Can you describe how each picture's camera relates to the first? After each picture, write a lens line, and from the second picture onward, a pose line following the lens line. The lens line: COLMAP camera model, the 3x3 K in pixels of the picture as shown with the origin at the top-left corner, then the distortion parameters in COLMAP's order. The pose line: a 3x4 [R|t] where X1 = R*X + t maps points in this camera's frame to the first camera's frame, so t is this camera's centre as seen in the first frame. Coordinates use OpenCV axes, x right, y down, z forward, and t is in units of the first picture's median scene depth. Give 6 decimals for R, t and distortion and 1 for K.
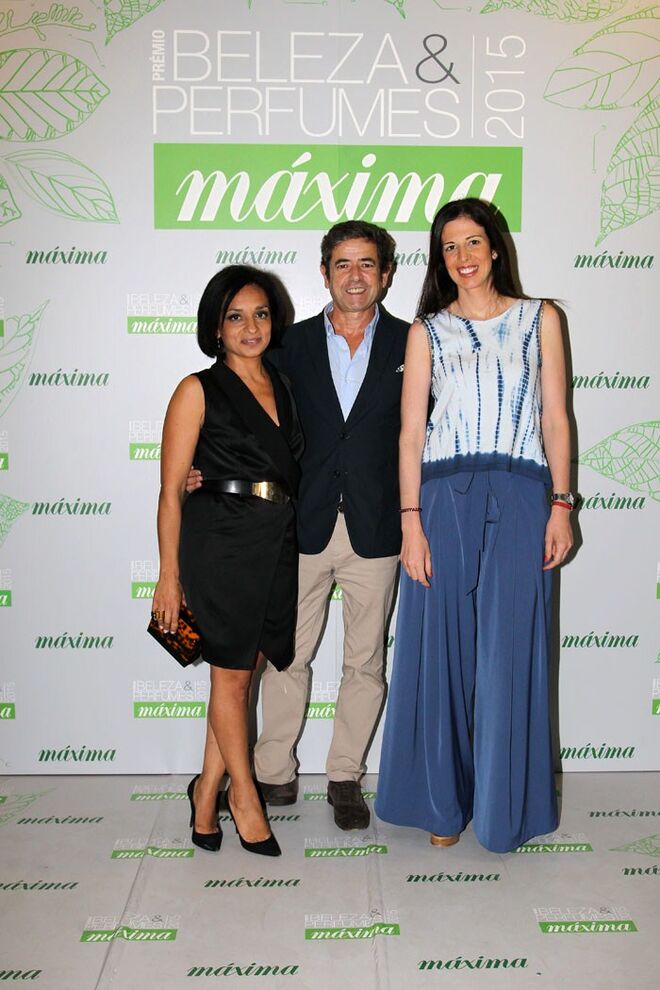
lens RADIAL K [[1356.3, 0, 341.9], [0, 1356.3, 476.2], [0, 0, 1]] dist [-0.000092, 0.000000]
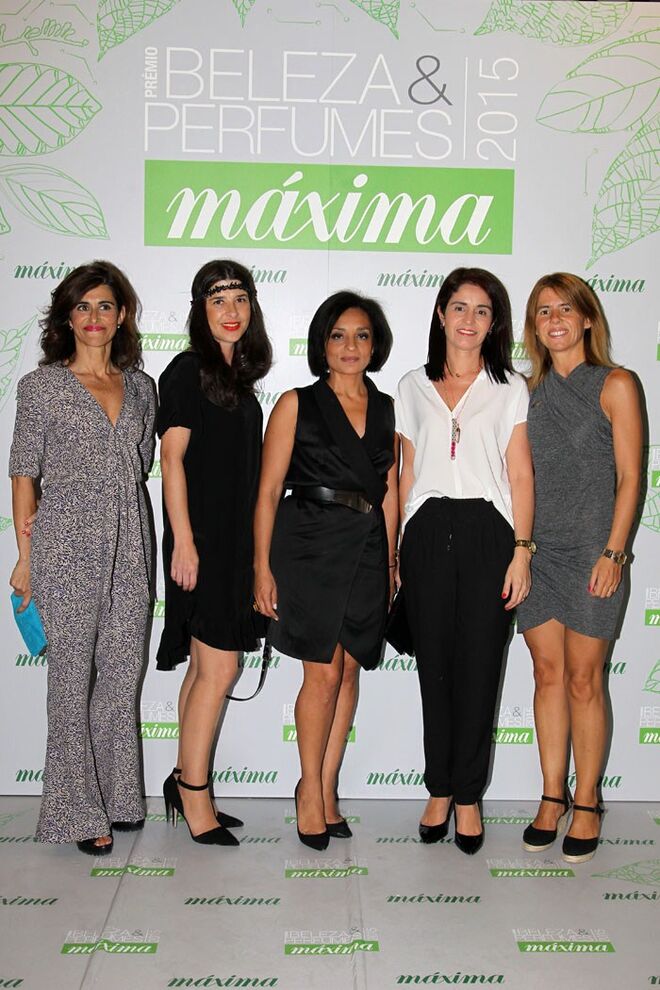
lens RADIAL K [[1499.3, 0, 333.1], [0, 1499.3, 472.8], [0, 0, 1]] dist [0.042253, 0.000000]
pose [[0.999881, 0.015268, 0.002093, 0.000860], [-0.015222, 0.999677, -0.020332, 0.005155], [-0.002402, 0.020298, 0.999791, -0.102310]]
